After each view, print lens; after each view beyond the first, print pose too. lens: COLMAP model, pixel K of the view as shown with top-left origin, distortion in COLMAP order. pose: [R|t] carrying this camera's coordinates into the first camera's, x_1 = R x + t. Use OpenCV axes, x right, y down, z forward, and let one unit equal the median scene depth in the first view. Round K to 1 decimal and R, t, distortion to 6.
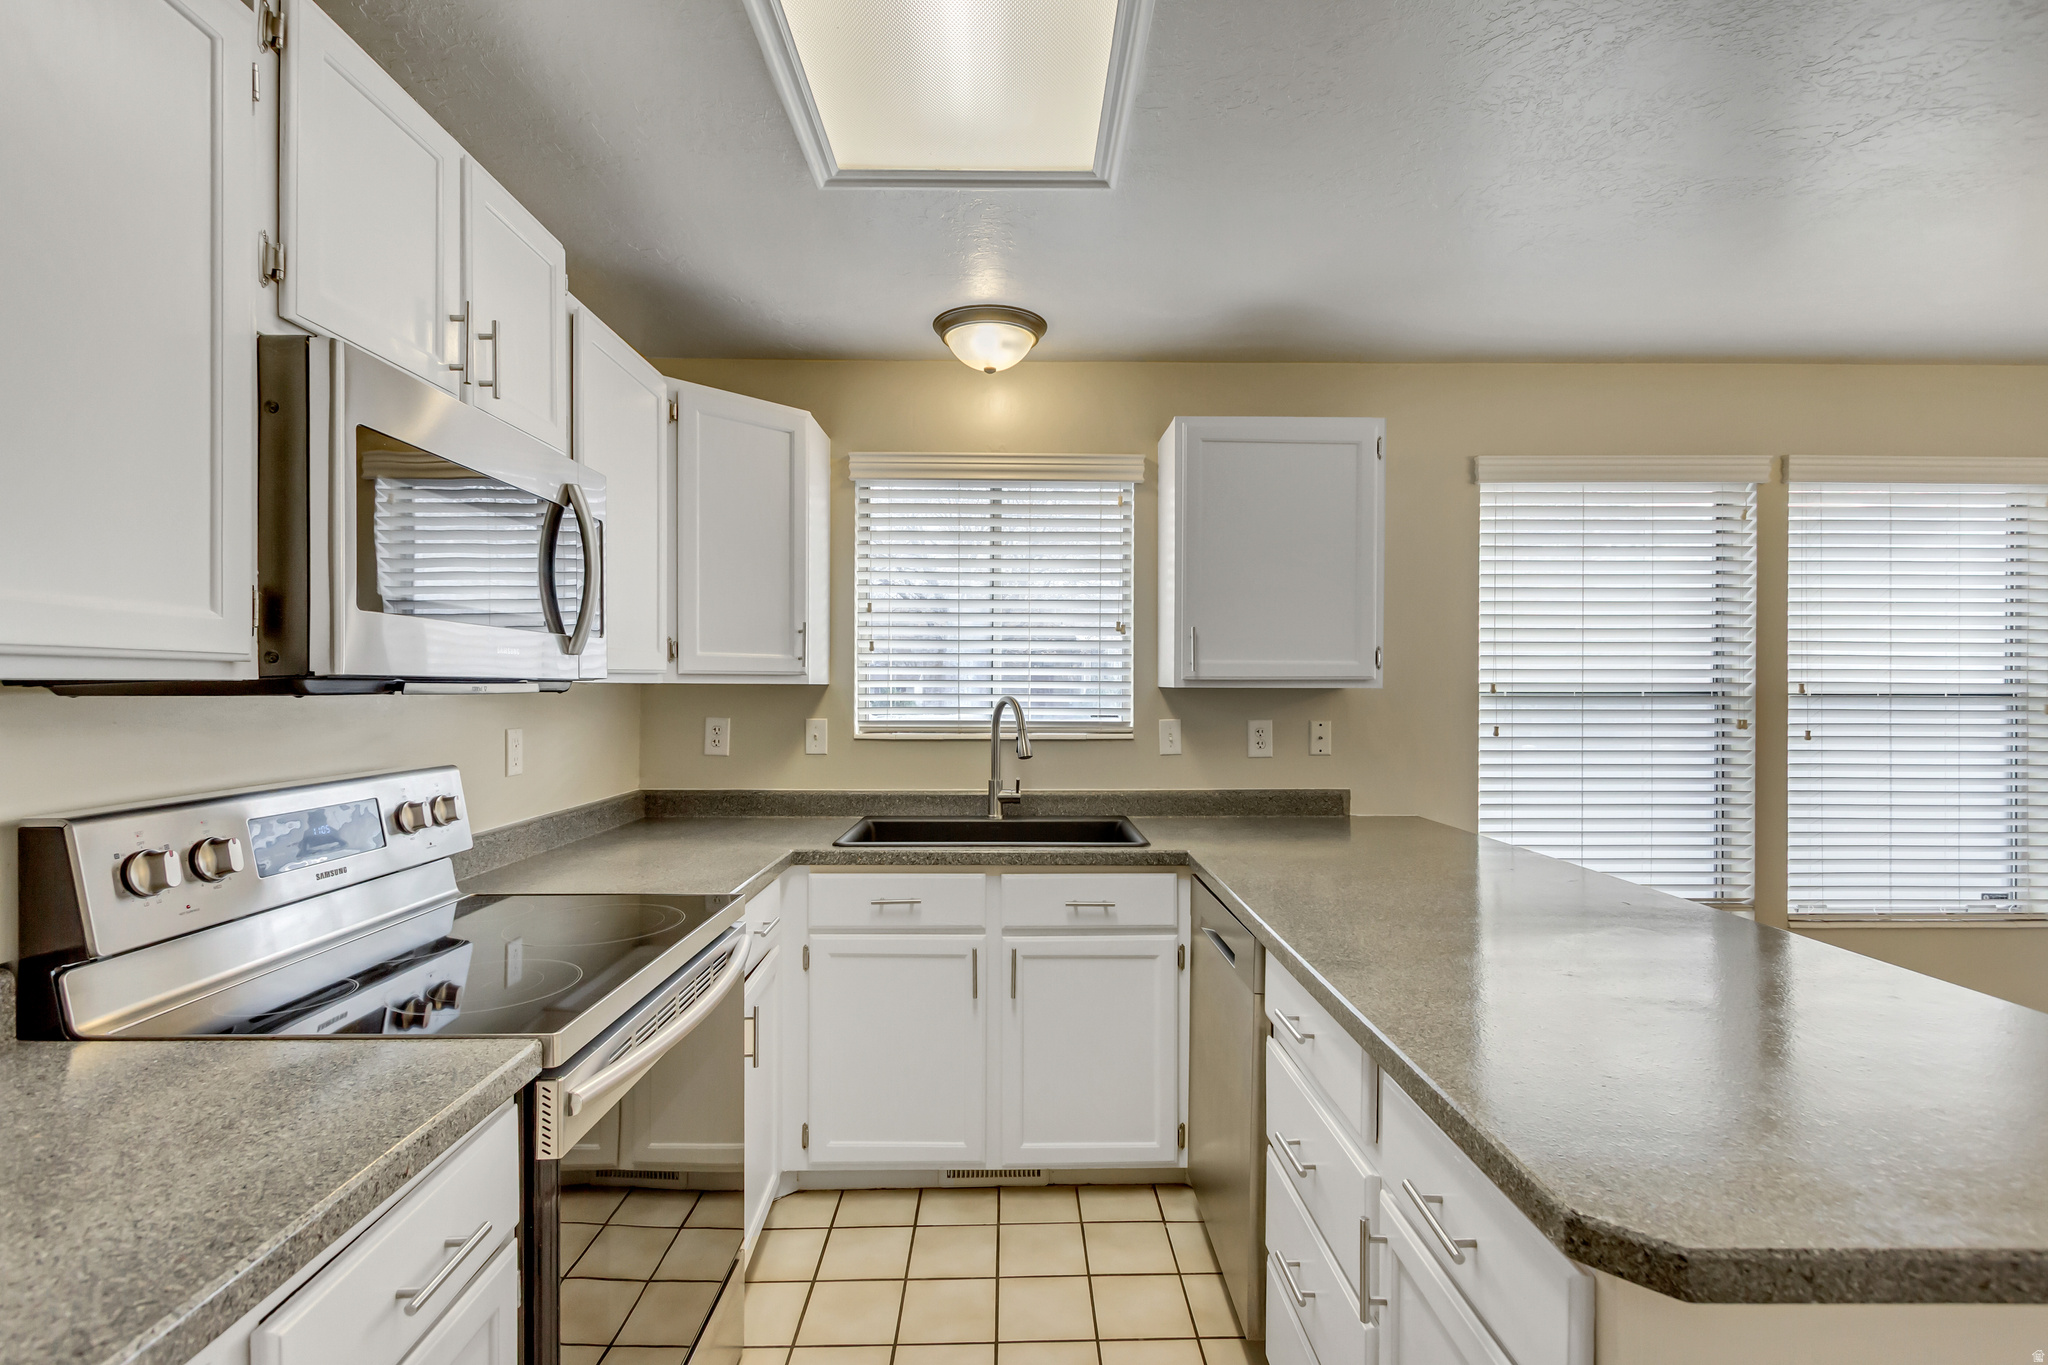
lens RADIAL K [[942.2, 0, 1014.1], [0, 942.2, 694.5], [0, 0, 1]] dist [0.005911, -0.001154]
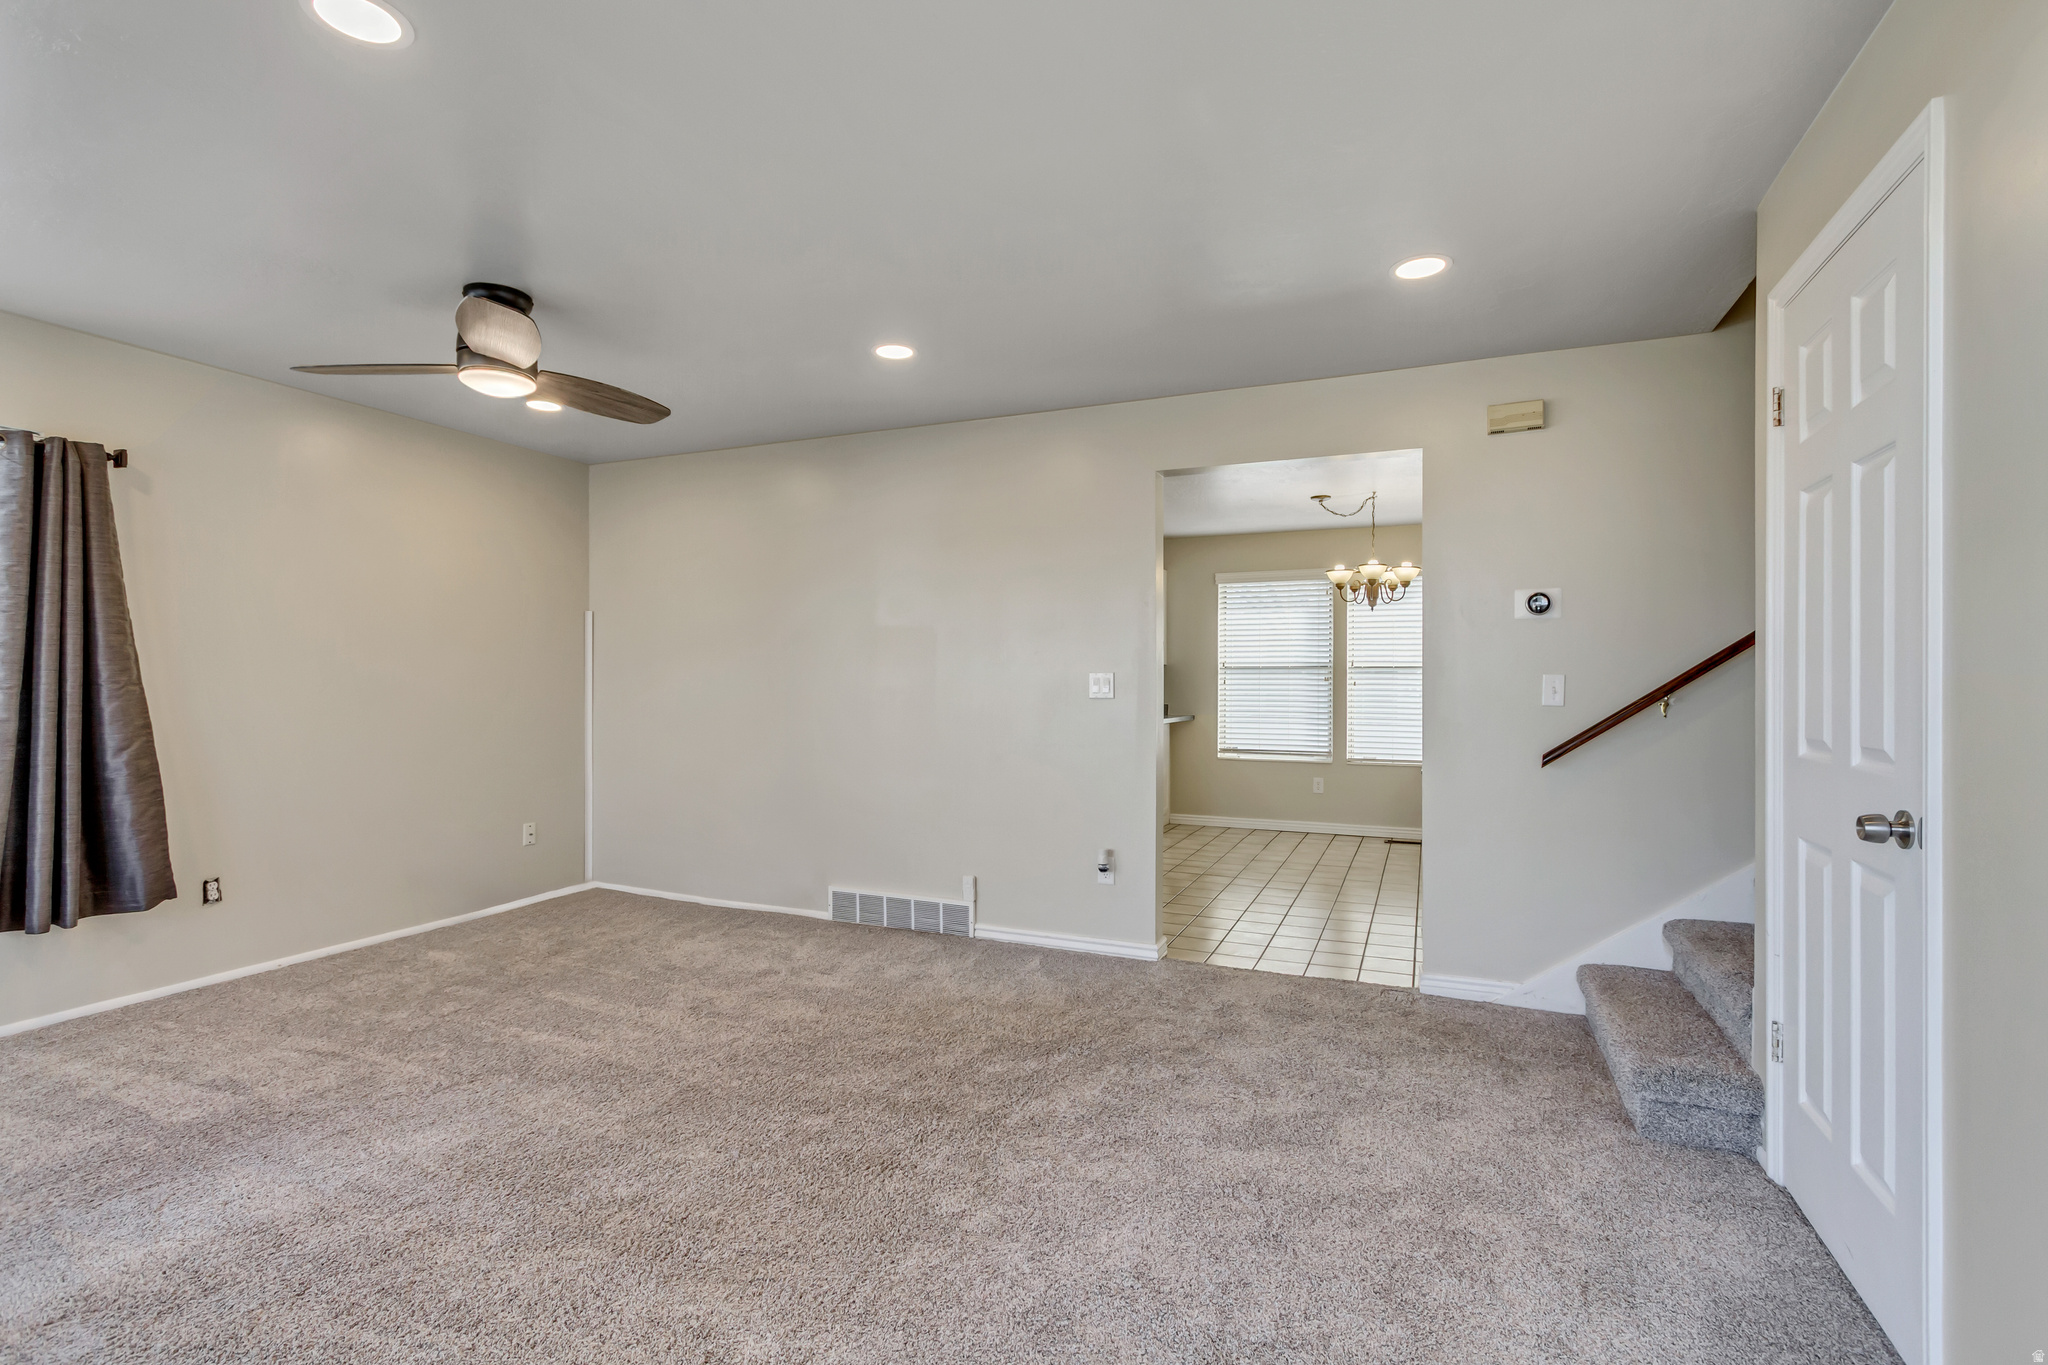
lens RADIAL K [[942.2, 0, 1011.2], [0, 942.2, 684.8], [0, 0, 1]] dist [0.005911, -0.001154]
pose [[0.914191, 0.001458, -0.405280, 1.020782], [-0.006167, 0.999928, -0.010312, 0.078090], [0.405236, 0.011927, 0.914134, -1.558212]]
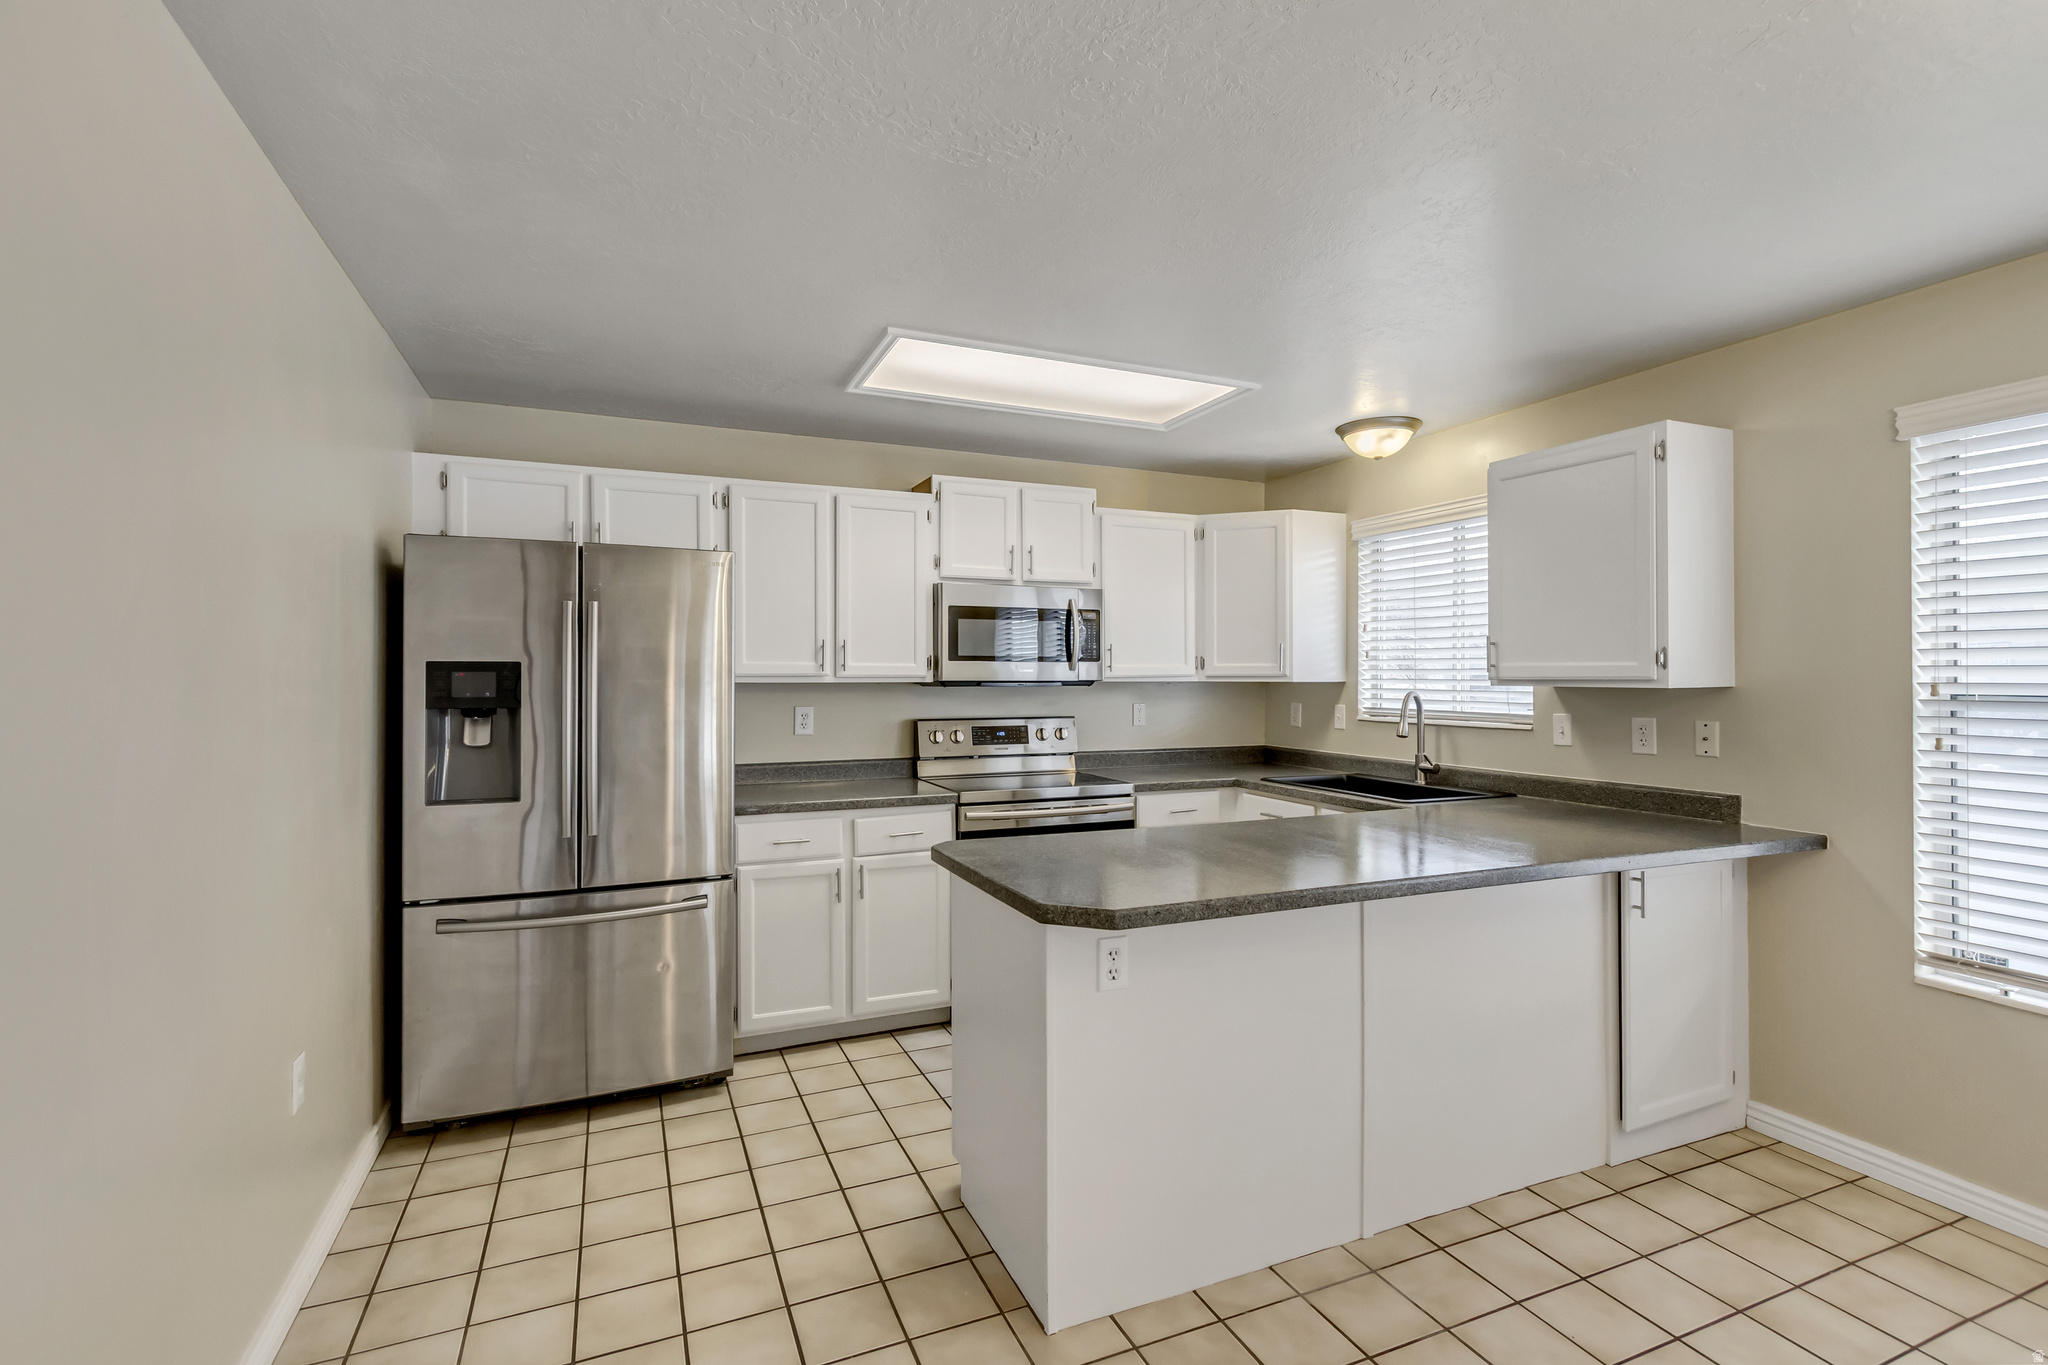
lens RADIAL K [[942.2, 0, 1034.4], [0, 942.2, 669.2], [0, 0, 1]] dist [0.005911, -0.001154]
pose [[0.403113, -0.009560, -0.915100, 0.942305], [-0.008585, 0.999862, -0.014228, -0.005576], [0.915110, 0.013592, 0.402975, -0.024607]]
